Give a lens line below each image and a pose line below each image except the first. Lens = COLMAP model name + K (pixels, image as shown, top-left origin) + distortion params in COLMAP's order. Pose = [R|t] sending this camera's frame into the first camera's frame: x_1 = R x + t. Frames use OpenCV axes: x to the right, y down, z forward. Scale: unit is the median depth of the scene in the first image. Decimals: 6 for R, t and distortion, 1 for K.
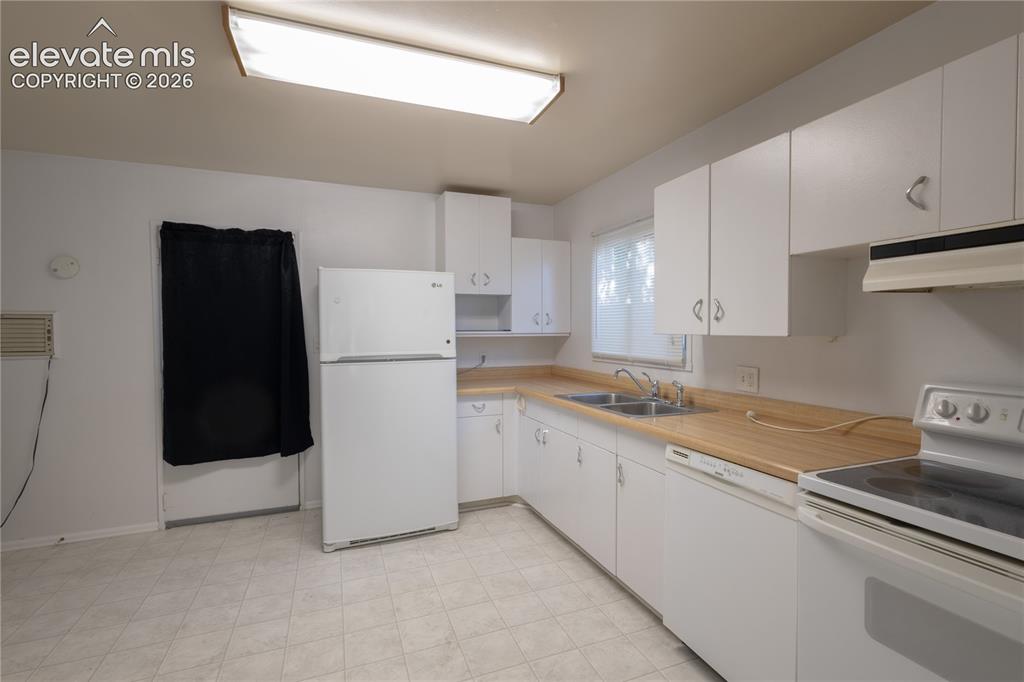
lens RADIAL K [[466.5, 0, 512.0], [0, 466.5, 341.0], [0, 0, 1]] dist [-0.001613, -0.000084]
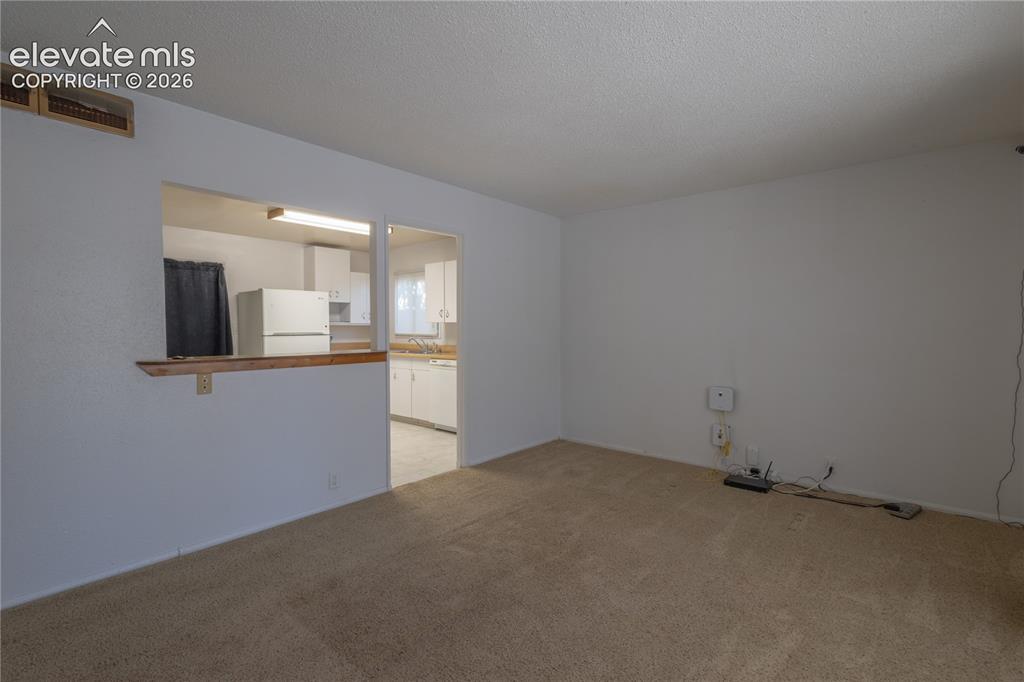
lens RADIAL K [[466.5, 0, 512.0], [0, 466.5, 341.0], [0, 0, 1]] dist [-0.001613, -0.000084]
pose [[0.887046, -0.008270, 0.461607, -0.370916], [0.007990, 0.999965, 0.002561, 0.068382], [-0.461612, 0.001417, 0.887081, -1.209320]]
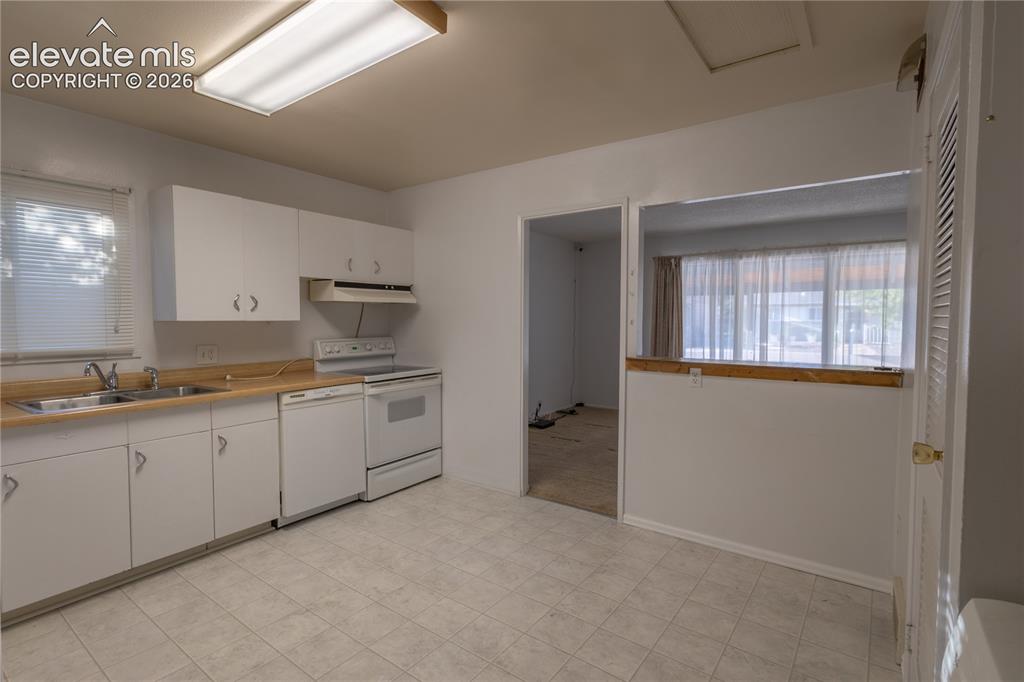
lens RADIAL K [[488.5, 0, 512.0], [0, 488.5, 341.0], [0, 0, 1]] dist [-0.001491, -0.000113]
pose [[-0.538556, -0.038760, 0.841698, -0.891157], [0.024449, 0.997802, 0.061593, -0.016602], [-0.842235, 0.053750, -0.536425, 0.802797]]
